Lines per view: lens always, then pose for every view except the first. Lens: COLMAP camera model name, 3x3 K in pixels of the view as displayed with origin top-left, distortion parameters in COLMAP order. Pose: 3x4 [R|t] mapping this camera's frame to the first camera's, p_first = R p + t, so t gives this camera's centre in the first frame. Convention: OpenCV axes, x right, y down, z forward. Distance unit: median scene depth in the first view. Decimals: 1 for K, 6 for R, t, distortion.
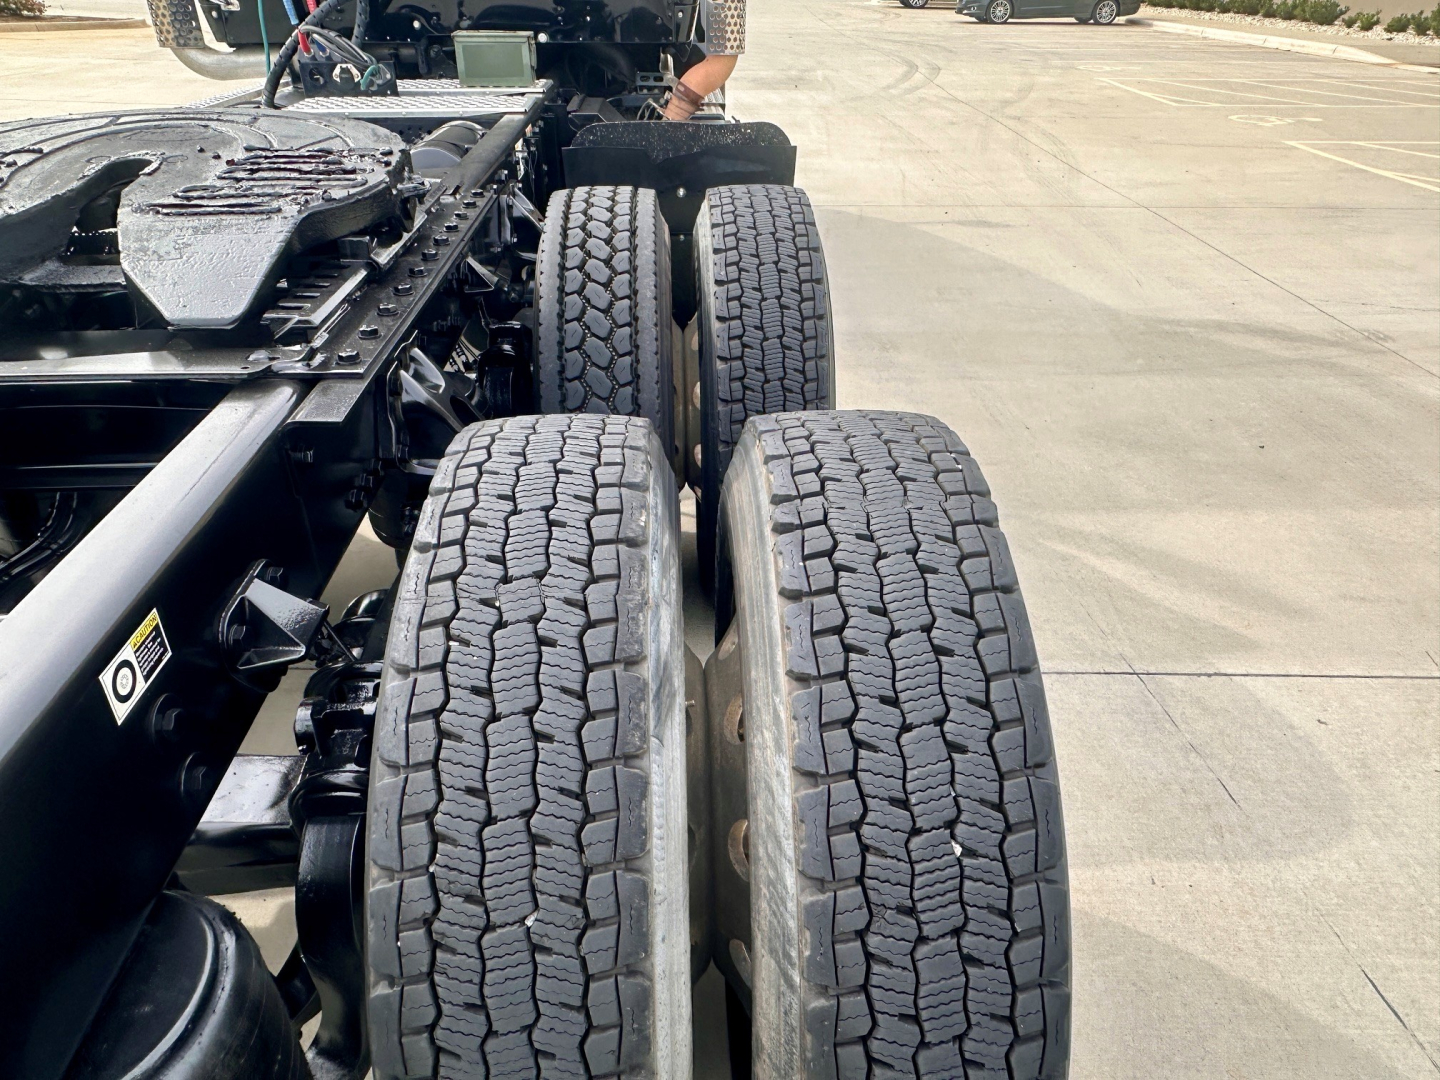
lens RADIAL K [[937.5, 0, 718.9], [0, 937.5, 558.6], [0, 0, 1]] dist [0.003876, 0.000098]
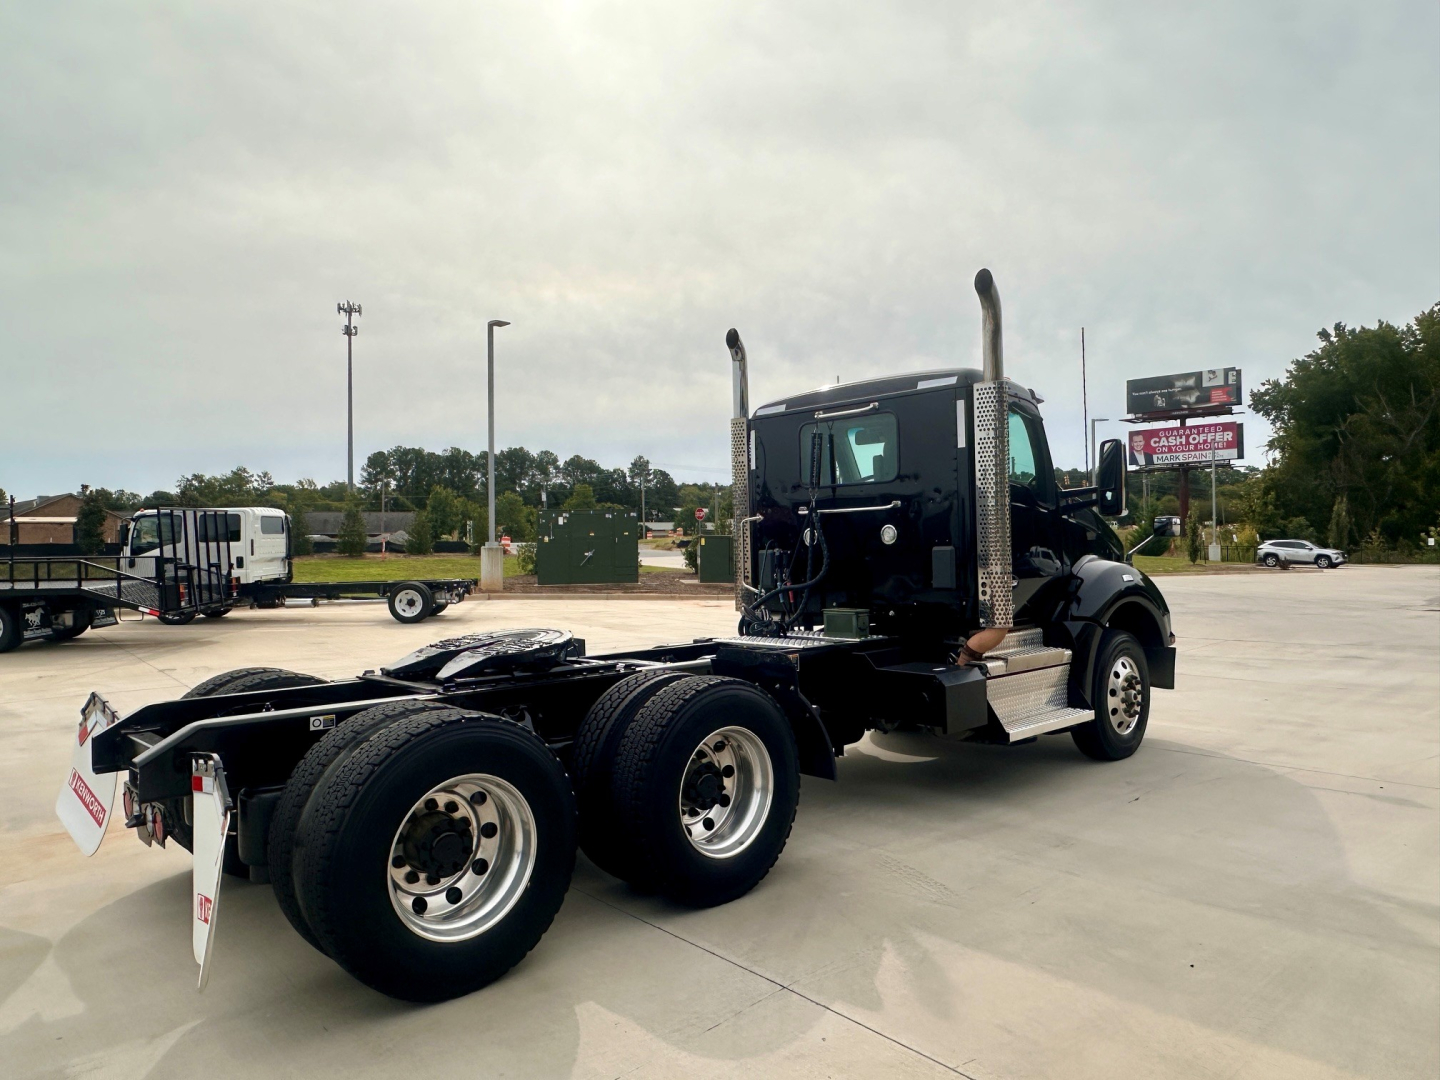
lens RADIAL K [[937.5, 0, 718.9], [0, 937.5, 558.6], [0, 0, 1]] dist [0.003876, 0.000098]
pose [[0.663394, -0.011607, -0.748180, 1.081051], [-0.389418, 0.848450, -0.358450, 0.085120], [0.638954, 0.529149, 0.558336, -0.196735]]
